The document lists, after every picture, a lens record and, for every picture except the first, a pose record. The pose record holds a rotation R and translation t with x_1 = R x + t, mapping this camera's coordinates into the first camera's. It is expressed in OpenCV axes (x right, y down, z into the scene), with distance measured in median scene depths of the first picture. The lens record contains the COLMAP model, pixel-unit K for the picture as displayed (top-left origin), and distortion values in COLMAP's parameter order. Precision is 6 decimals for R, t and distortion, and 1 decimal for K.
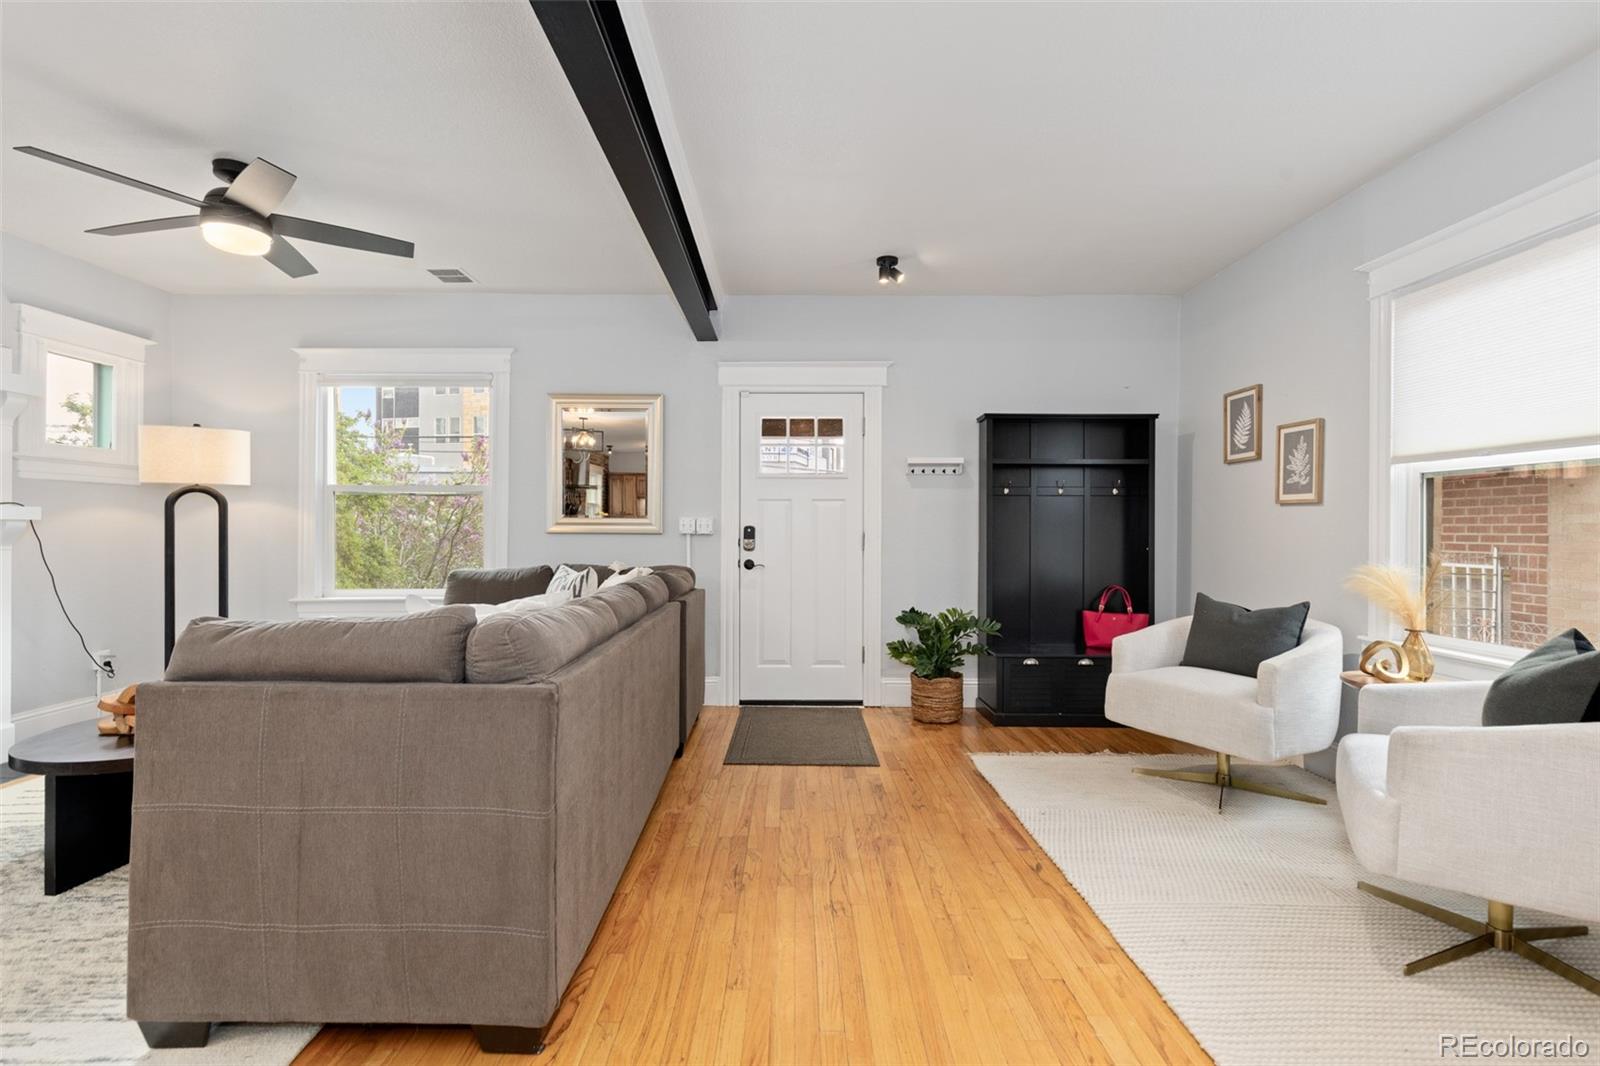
lens RADIAL K [[736.6, 0, 792.1], [0, 736.6, 528.7], [0, 0, 1]] dist [0.015975, -0.002959]
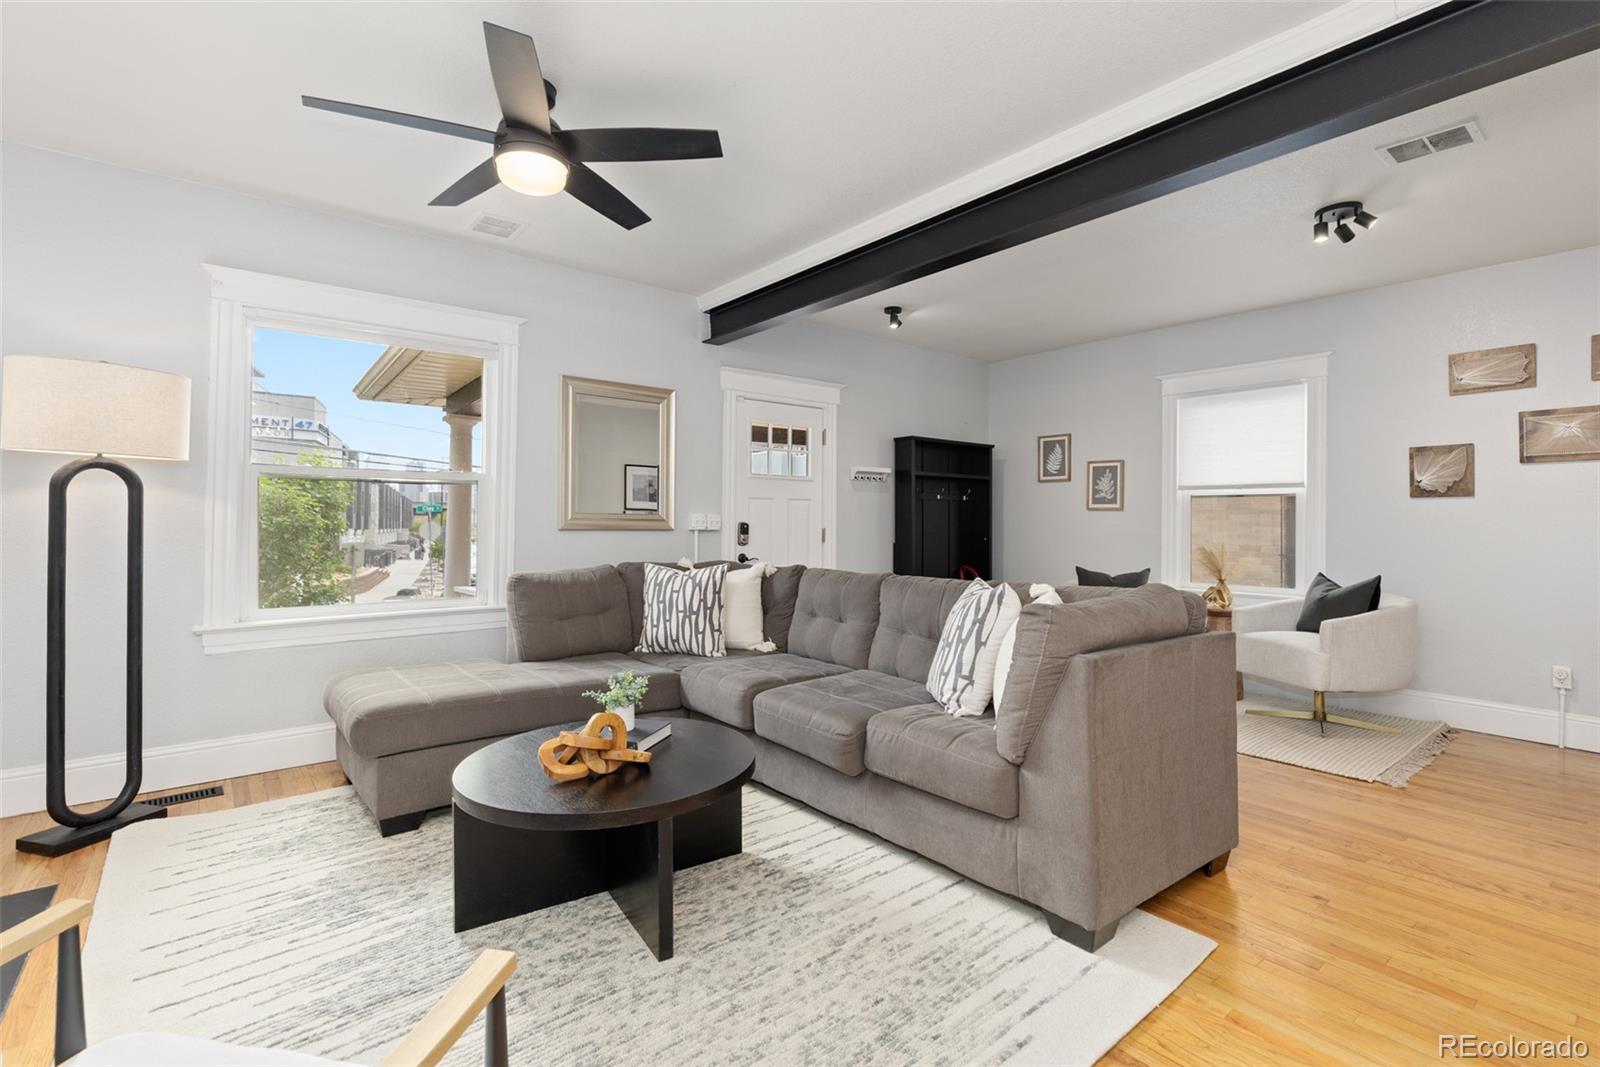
lens RADIAL K [[736.6, 0, 790.8], [0, 736.6, 517.0], [0, 0, 1]] dist [0.015975, -0.002959]
pose [[0.780346, 0.006881, 0.625310, -0.903914], [-0.002624, 0.999967, -0.007729, -0.004513], [-0.625343, 0.004390, 0.780338, 0.160277]]
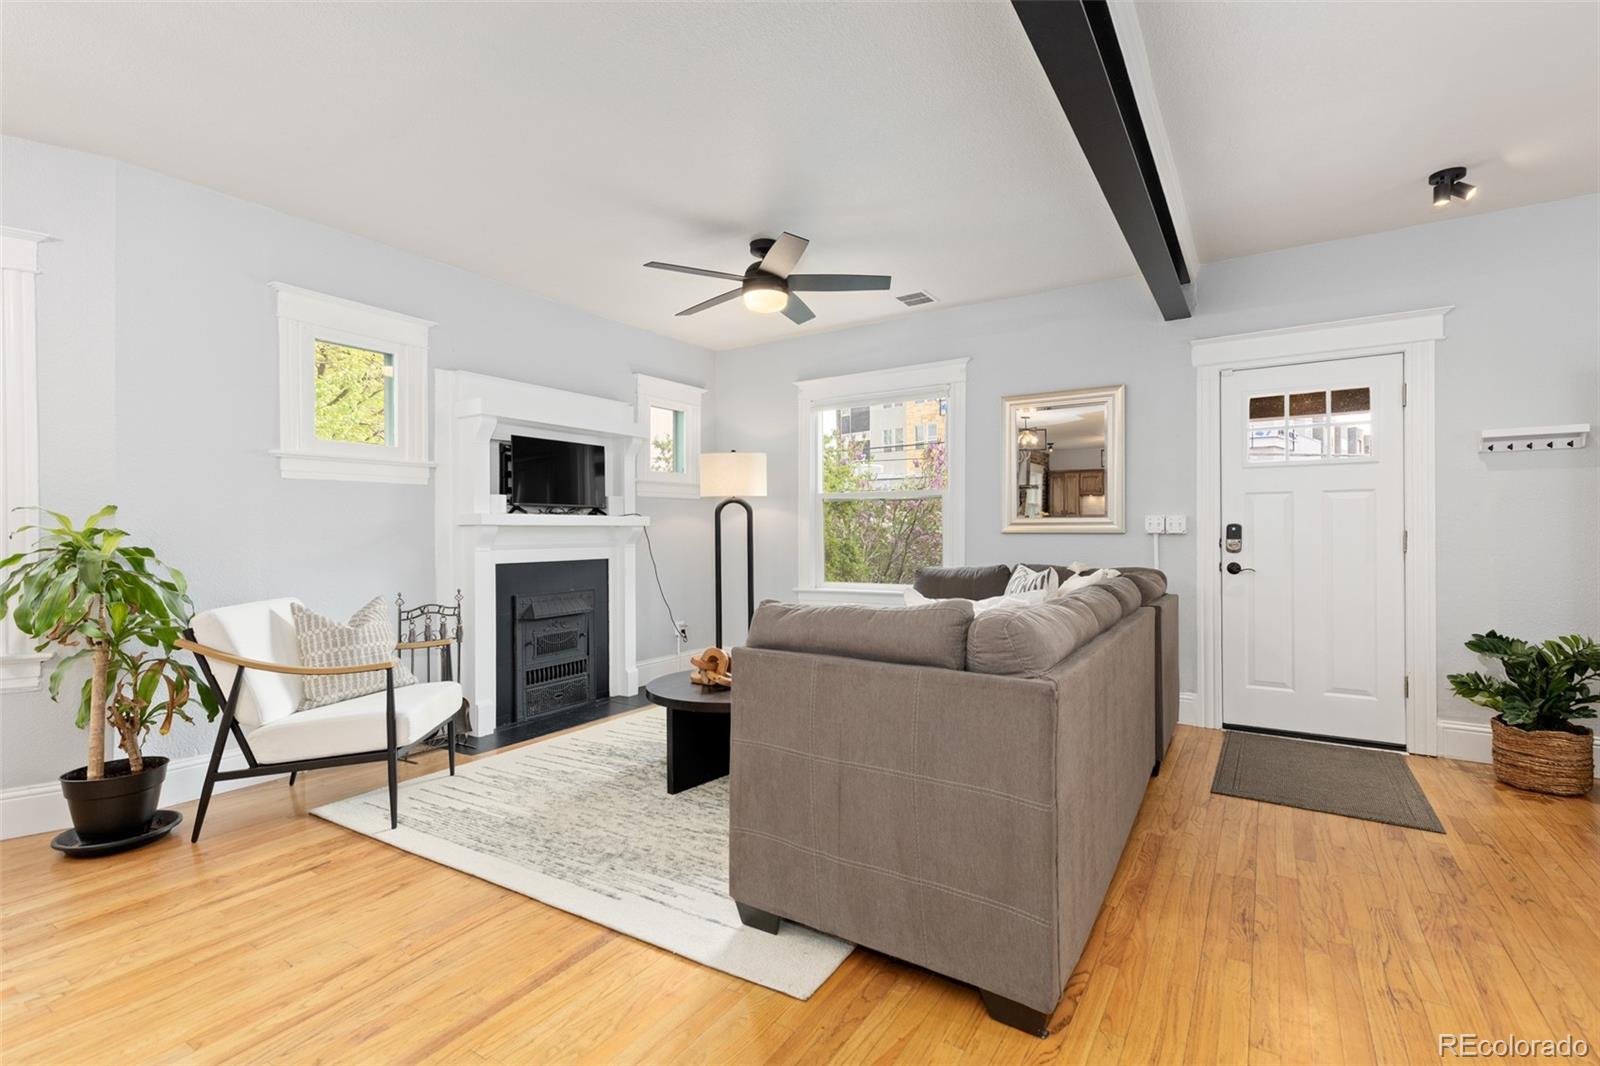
lens RADIAL K [[736.6, 0, 791.9], [0, 736.6, 529.4], [0, 0, 1]] dist [0.015975, -0.002959]
pose [[0.841143, -0.007697, -0.540758, -0.032095], [0.008147, 0.999966, -0.001560, -0.000442], [0.540752, -0.003094, 0.841177, -0.024070]]
